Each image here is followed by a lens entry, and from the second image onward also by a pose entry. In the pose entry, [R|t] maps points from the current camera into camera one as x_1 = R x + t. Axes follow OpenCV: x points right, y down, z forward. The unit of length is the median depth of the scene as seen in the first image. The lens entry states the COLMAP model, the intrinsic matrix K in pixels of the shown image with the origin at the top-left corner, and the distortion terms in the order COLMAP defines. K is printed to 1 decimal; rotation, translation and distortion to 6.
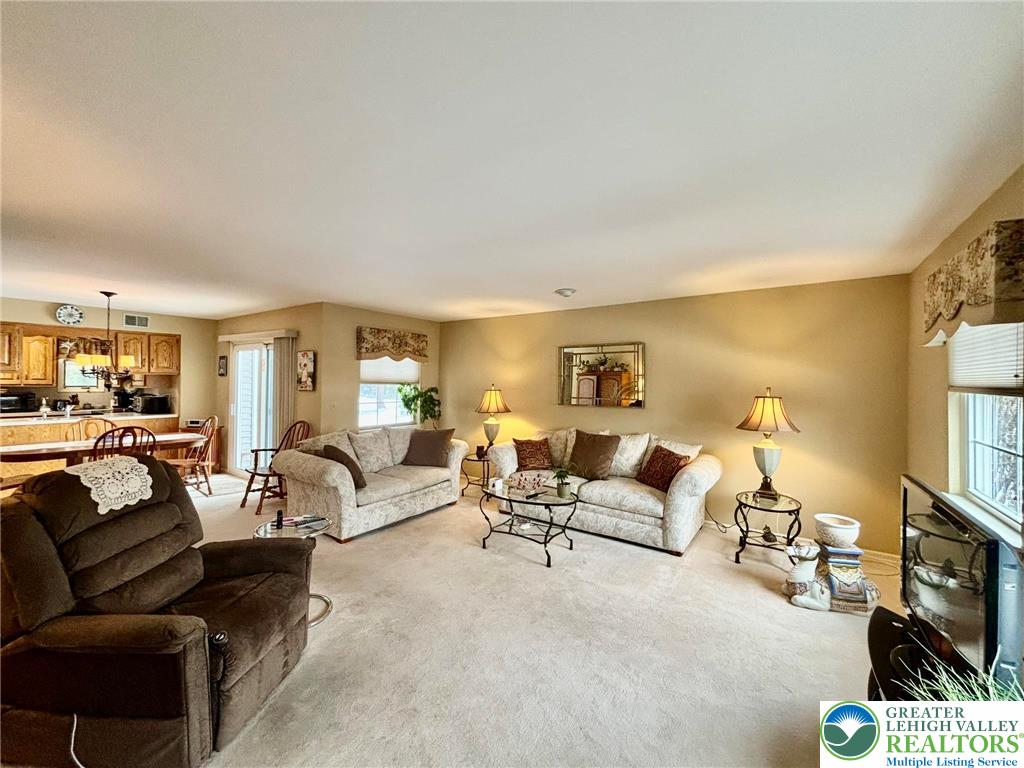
lens RADIAL K [[413.3, 0, 512.0], [0, 413.3, 384.0], [0, 0, 1]] dist [-0.000238, 0.000069]
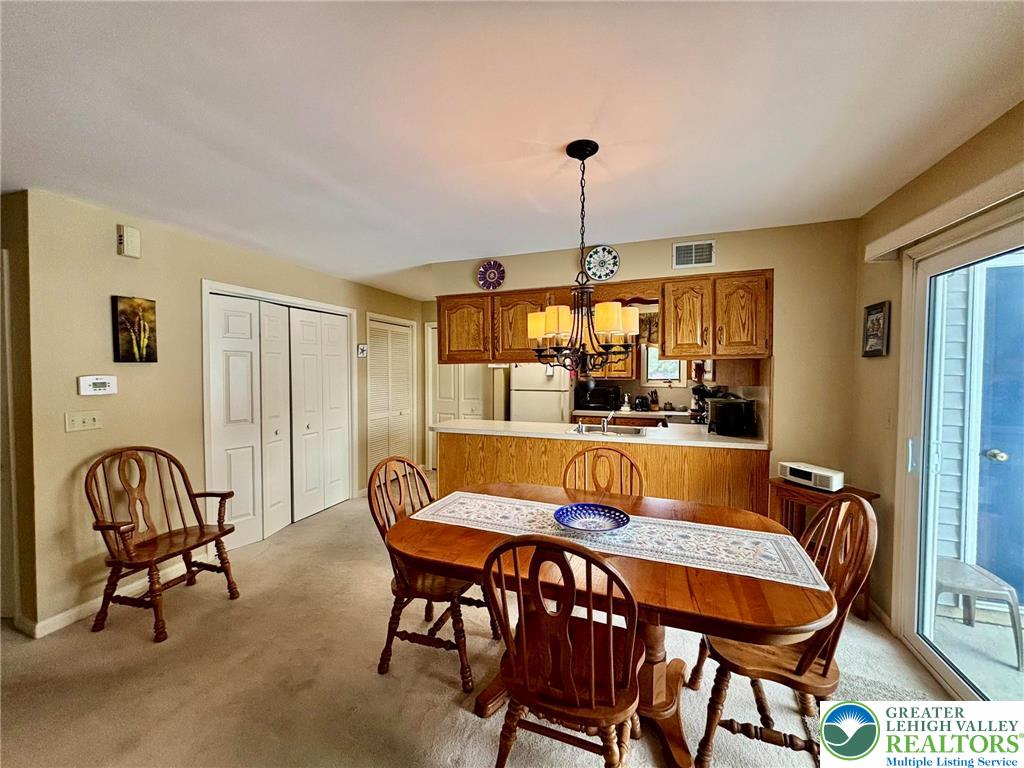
lens RADIAL K [[413.3, 0, 512.0], [0, 413.3, 384.0], [0, 0, 1]] dist [-0.000238, 0.000069]
pose [[0.282091, 0.019626, -0.959187, -0.449903], [0.003401, 0.999764, 0.021457, -0.004265], [0.959382, -0.009315, 0.281958, 0.600337]]
